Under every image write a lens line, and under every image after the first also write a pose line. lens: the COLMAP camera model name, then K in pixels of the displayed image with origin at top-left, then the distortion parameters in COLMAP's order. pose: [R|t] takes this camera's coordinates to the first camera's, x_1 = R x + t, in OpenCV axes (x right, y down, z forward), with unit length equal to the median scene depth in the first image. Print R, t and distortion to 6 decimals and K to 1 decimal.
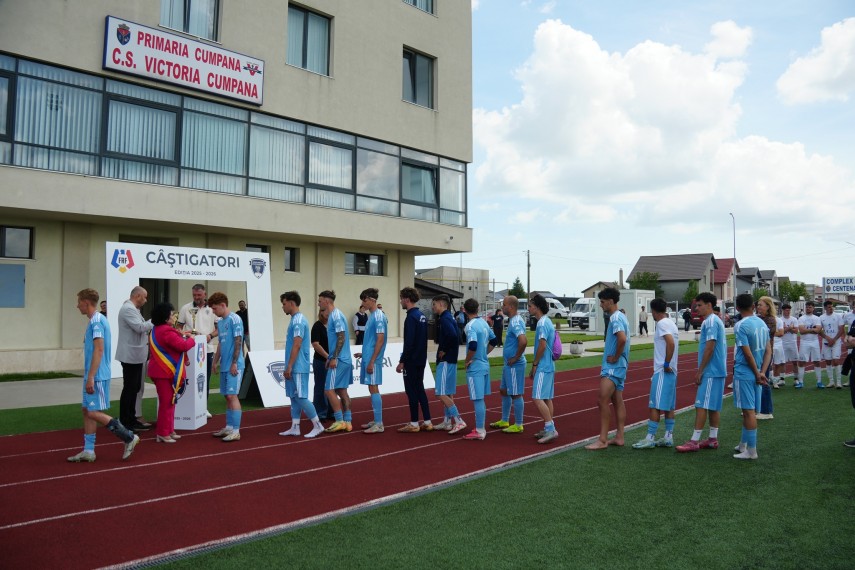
lens RADIAL K [[665.7, 0, 427.5], [0, 665.7, 285.0], [0, 0, 1]] dist [-0.205688, 0.119868]
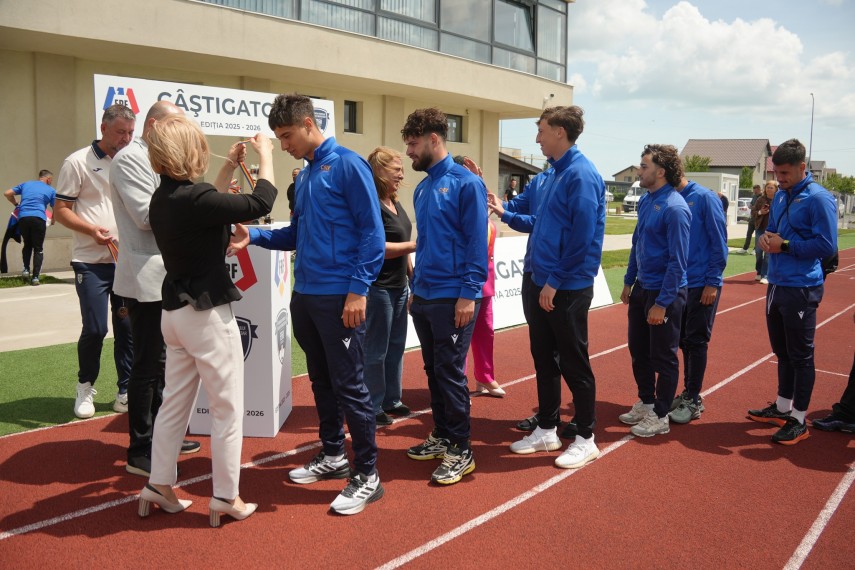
lens RADIAL K [[665.7, 0, 427.5], [0, 665.7, 285.0], [0, 0, 1]] dist [-0.205688, 0.119868]
pose [[0.999548, 0.019766, -0.022665, -0.128660], [-0.015408, 0.983820, 0.178497, 0.020245], [0.025827, -0.178067, 0.983679, 0.299819]]
